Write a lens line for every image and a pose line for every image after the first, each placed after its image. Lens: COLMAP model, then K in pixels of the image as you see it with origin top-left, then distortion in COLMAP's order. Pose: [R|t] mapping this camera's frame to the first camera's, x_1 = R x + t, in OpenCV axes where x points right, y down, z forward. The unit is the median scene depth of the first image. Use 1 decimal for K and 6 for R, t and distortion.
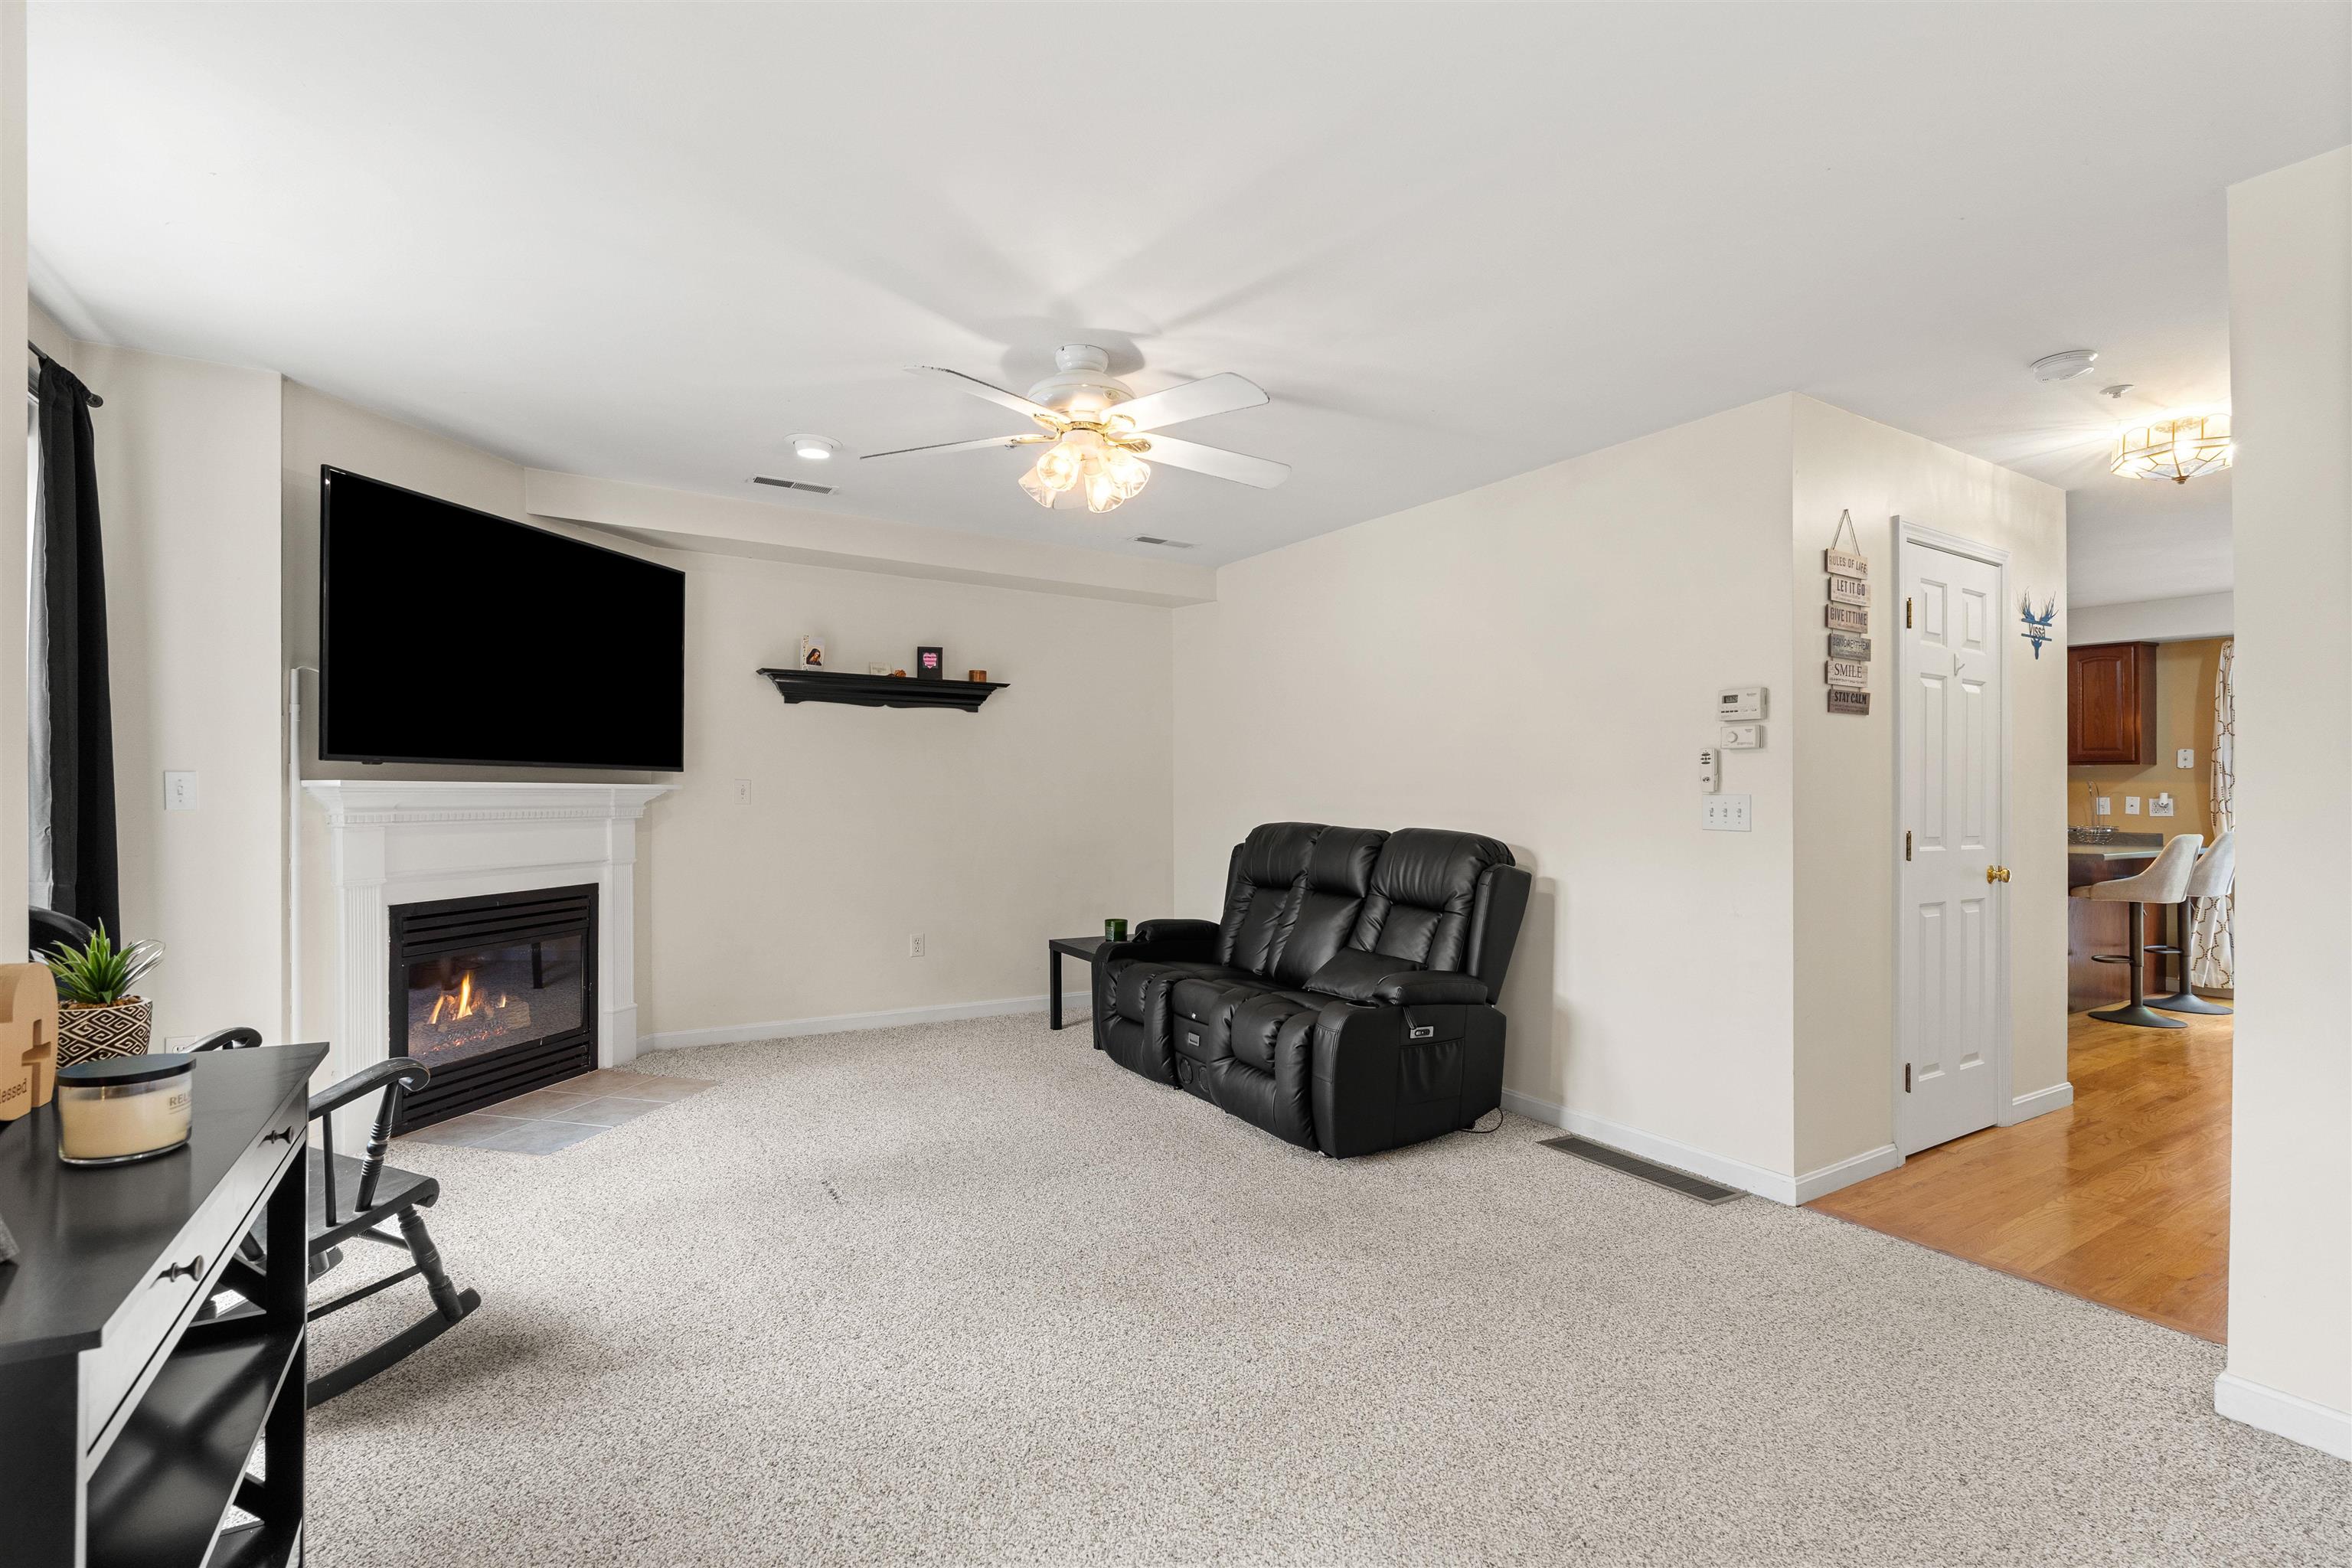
lens RADIAL K [[1065.7, 0, 1174.6], [0, 1065.7, 781.3], [0, 0, 1]] dist [-0.012299, 0.004174]
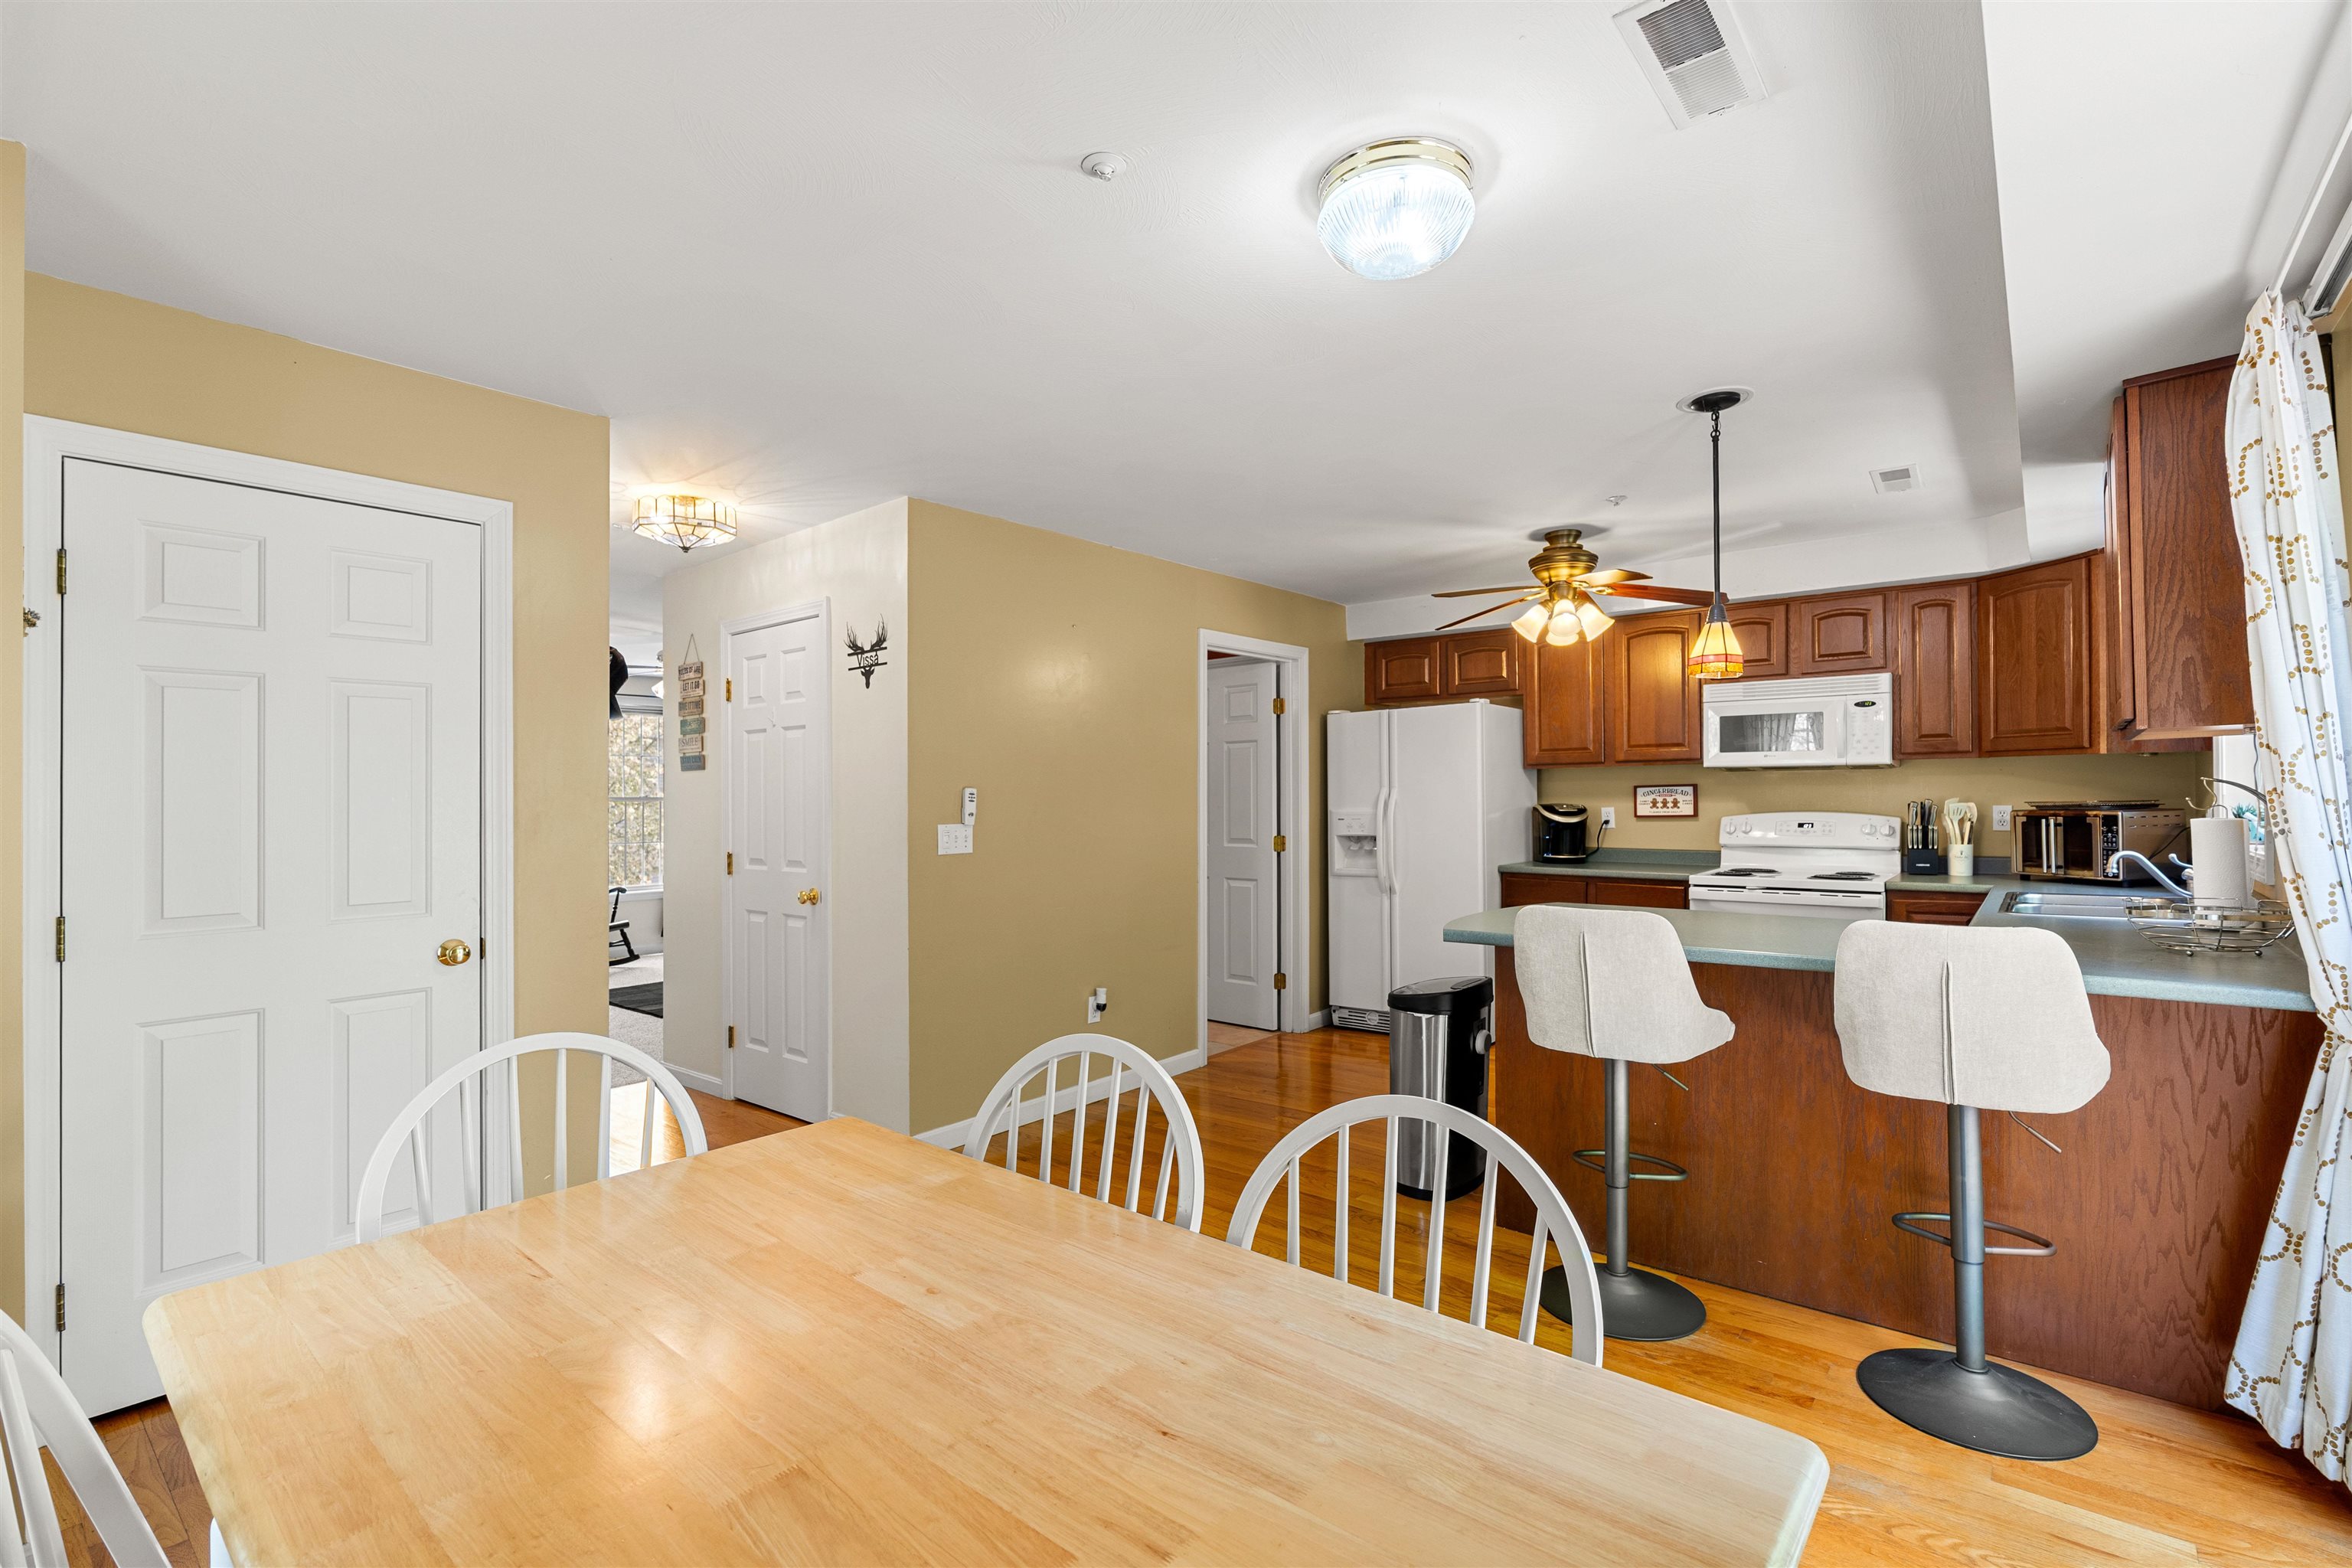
lens RADIAL K [[1065.7, 0, 1182.3], [0, 1065.7, 801.1], [0, 0, 1]] dist [-0.012299, 0.004174]
pose [[0.321993, -0.012468, -0.946660, 1.870306], [0.024127, 0.999697, -0.004960, 0.002693], [0.946435, -0.021243, 0.322196, 0.963424]]
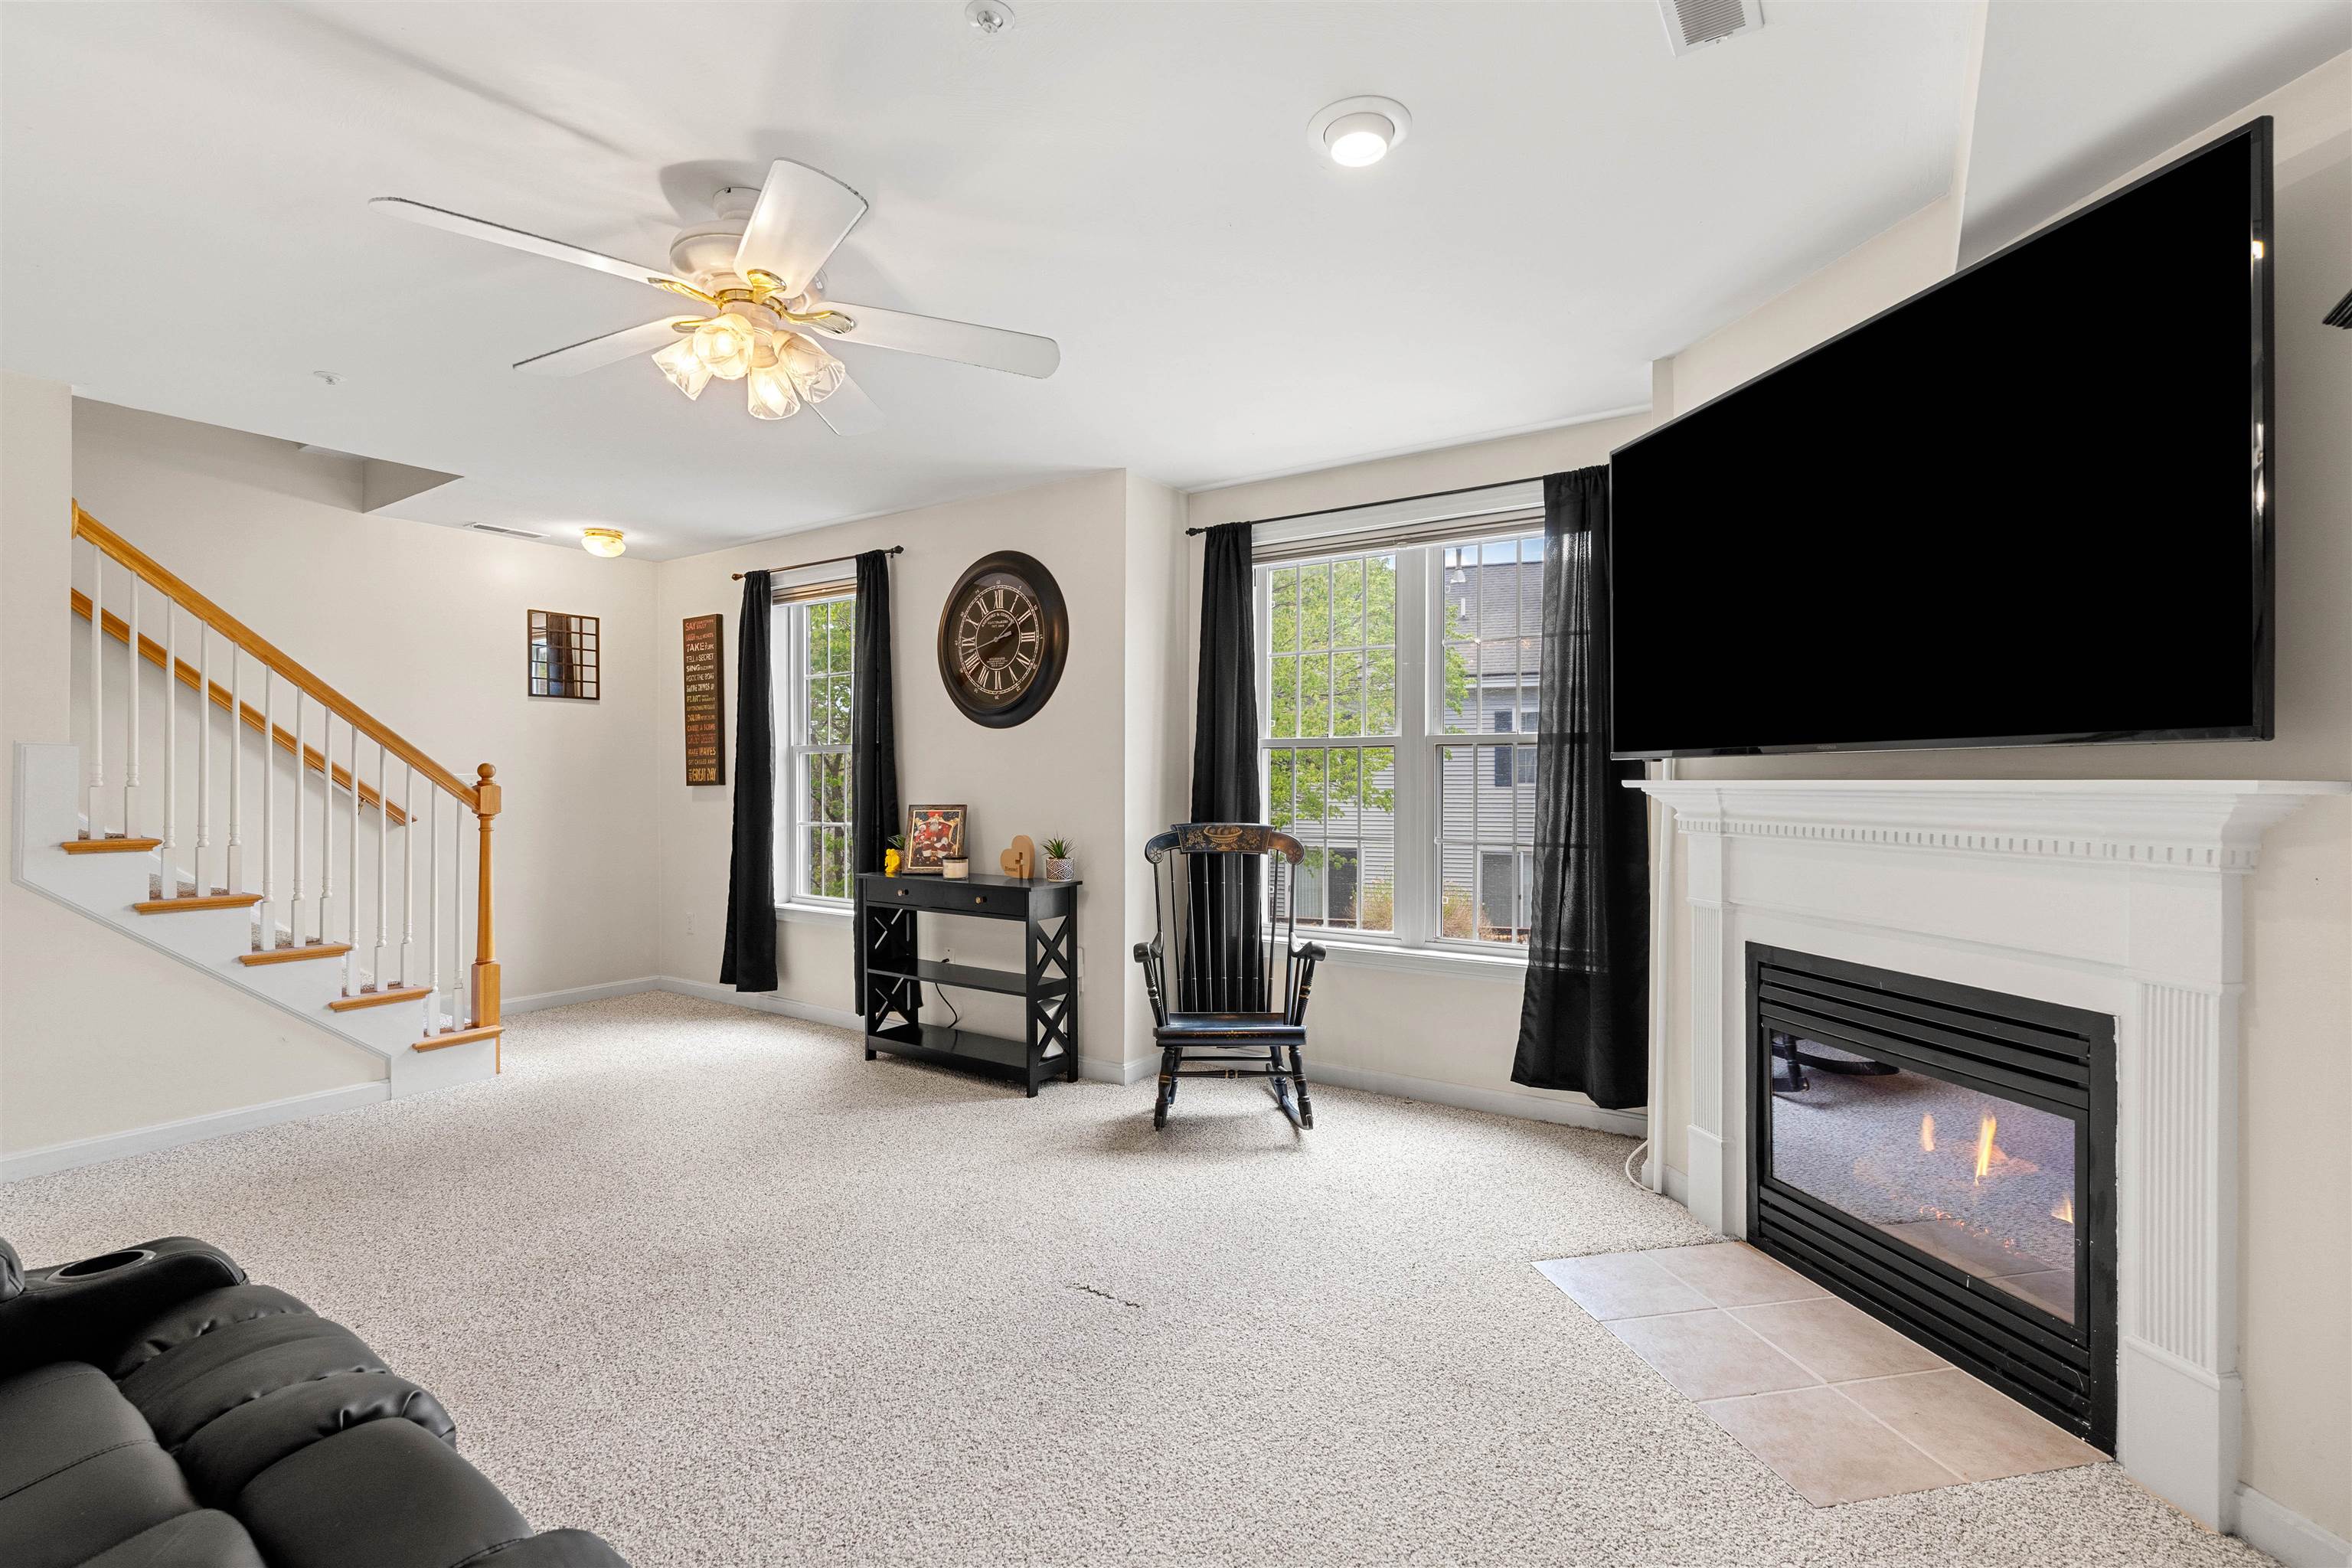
lens RADIAL K [[1065.7, 0, 1189.6], [0, 1065.7, 787.3], [0, 0, 1]] dist [-0.012299, 0.004174]
pose [[-0.909659, -0.010986, -0.415212, -0.040547], [-0.008552, 0.999934, -0.007721, 0.012530], [0.415269, -0.003473, -0.909692, 1.361080]]
